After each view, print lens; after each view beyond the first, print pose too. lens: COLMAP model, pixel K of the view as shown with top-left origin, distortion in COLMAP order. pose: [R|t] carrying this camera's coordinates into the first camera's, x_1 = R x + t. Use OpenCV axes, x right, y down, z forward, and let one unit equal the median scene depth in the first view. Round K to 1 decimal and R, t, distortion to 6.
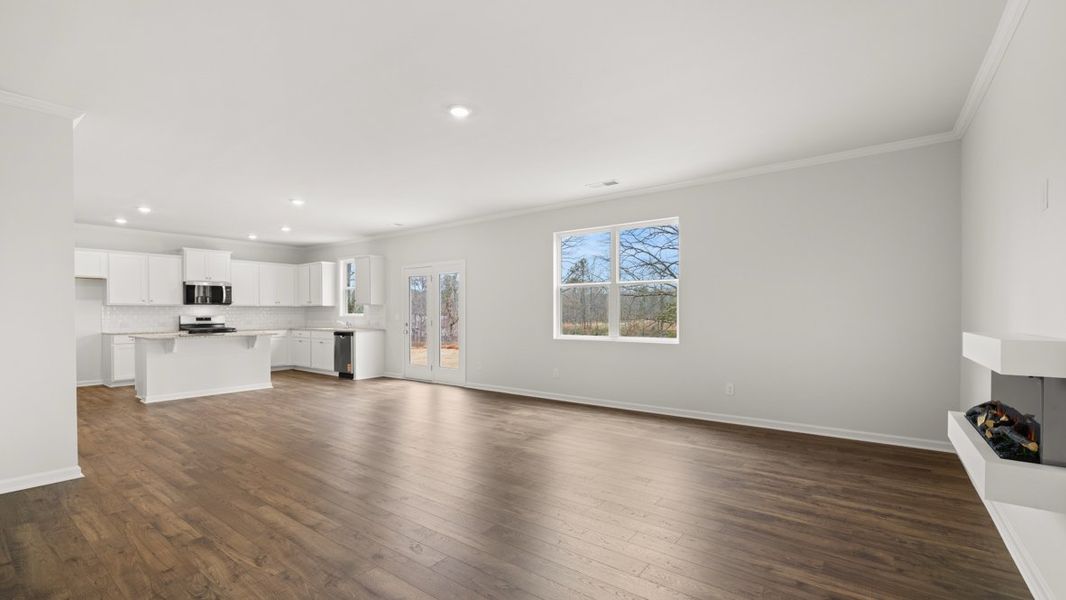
lens RADIAL K [[449.9, 0, 533.0], [0, 449.9, 300.0], [0, 0, 1]] dist [-0.000365, -0.000055]
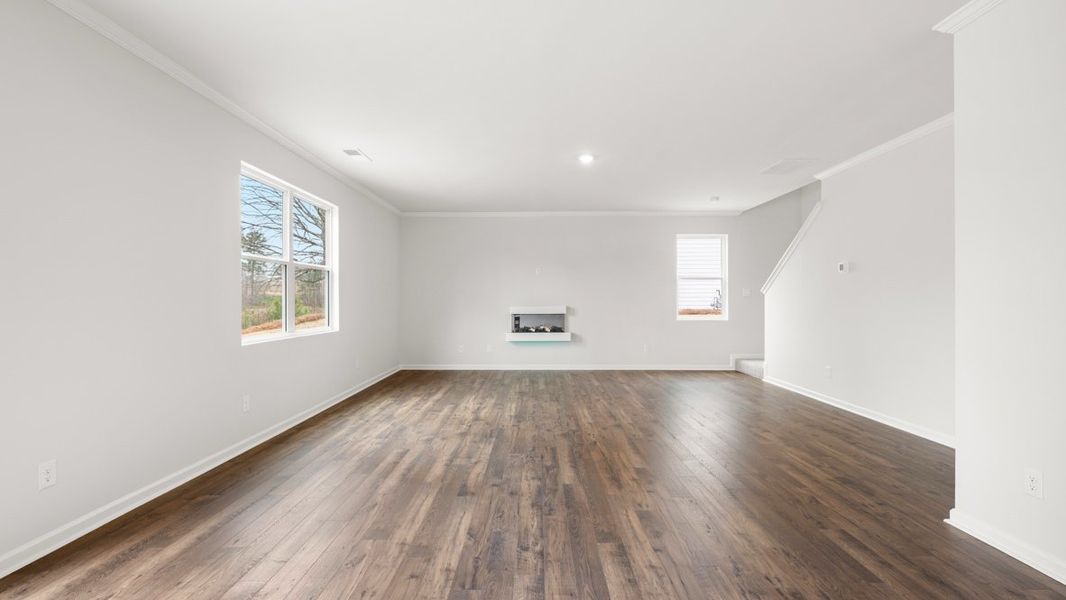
lens RADIAL K [[449.9, 0, 533.0], [0, 449.9, 300.0], [0, 0, 1]] dist [-0.000365, -0.000055]
pose [[-0.590738, 0.010569, 0.806794, -0.818988], [-0.017255, 0.999520, -0.025728, 0.048122], [-0.806679, -0.029120, -0.590272, 1.350893]]
